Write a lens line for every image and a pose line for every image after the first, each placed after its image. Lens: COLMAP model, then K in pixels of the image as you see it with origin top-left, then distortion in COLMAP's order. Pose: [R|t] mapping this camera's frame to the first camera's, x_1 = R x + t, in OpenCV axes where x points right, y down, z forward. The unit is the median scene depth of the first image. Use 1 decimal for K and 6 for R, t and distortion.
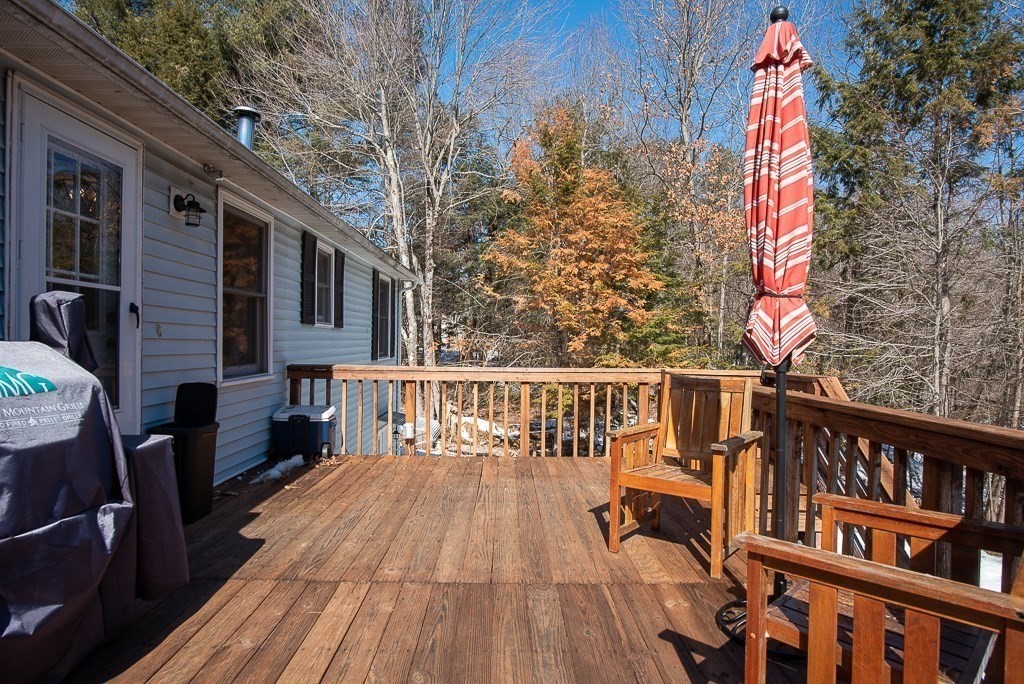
lens RADIAL K [[588.1, 0, 506.4], [0, 588.1, 345.0], [0, 0, 1]] dist [-0.022302, 0.004634]
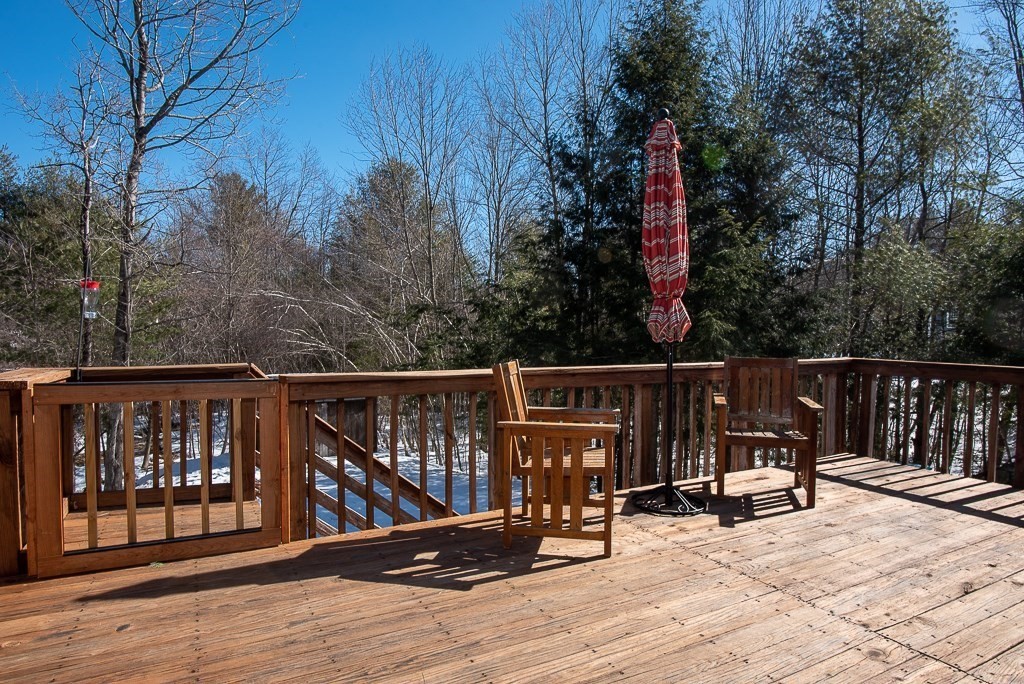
lens RADIAL K [[588.1, 0, 508.6], [0, 588.1, 342.2], [0, 0, 1]] dist [-0.022302, 0.004634]
pose [[-0.472554, -0.030855, 0.880762, -0.503784], [-0.005811, 0.999474, 0.031896, -0.009794], [-0.881283, 0.009954, -0.472485, 1.452374]]
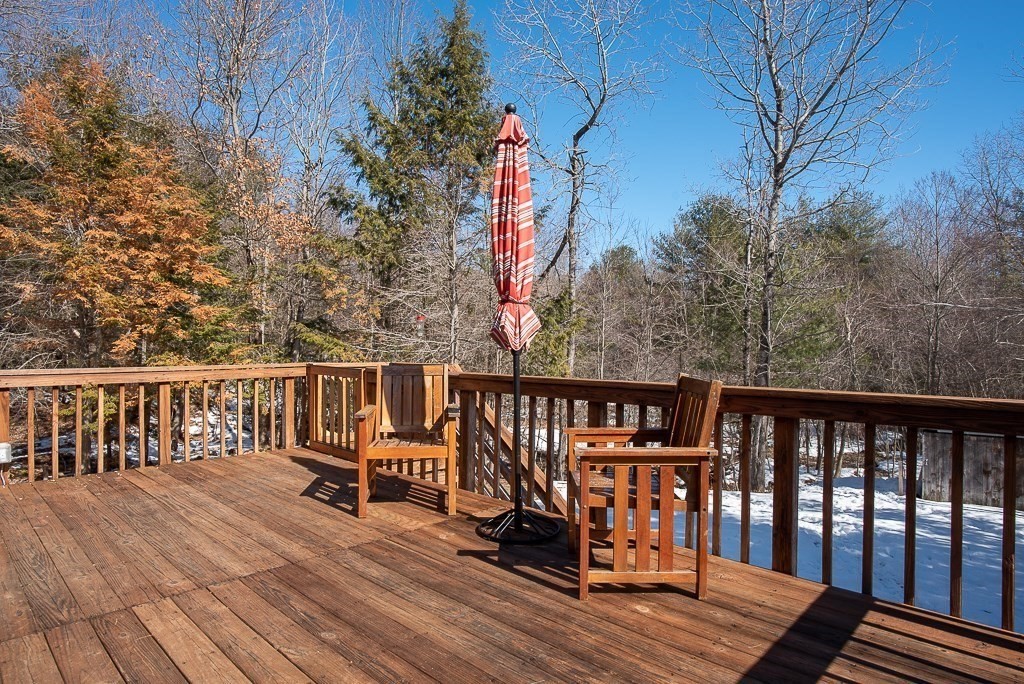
lens RADIAL K [[588.1, 0, 507.0], [0, 588.1, 344.6], [0, 0, 1]] dist [-0.022302, 0.004634]
pose [[0.705483, -0.009777, 0.708659, -0.398729], [0.009305, 0.999946, 0.004532, 0.009127], [-0.708666, 0.003397, 0.705536, -0.014548]]
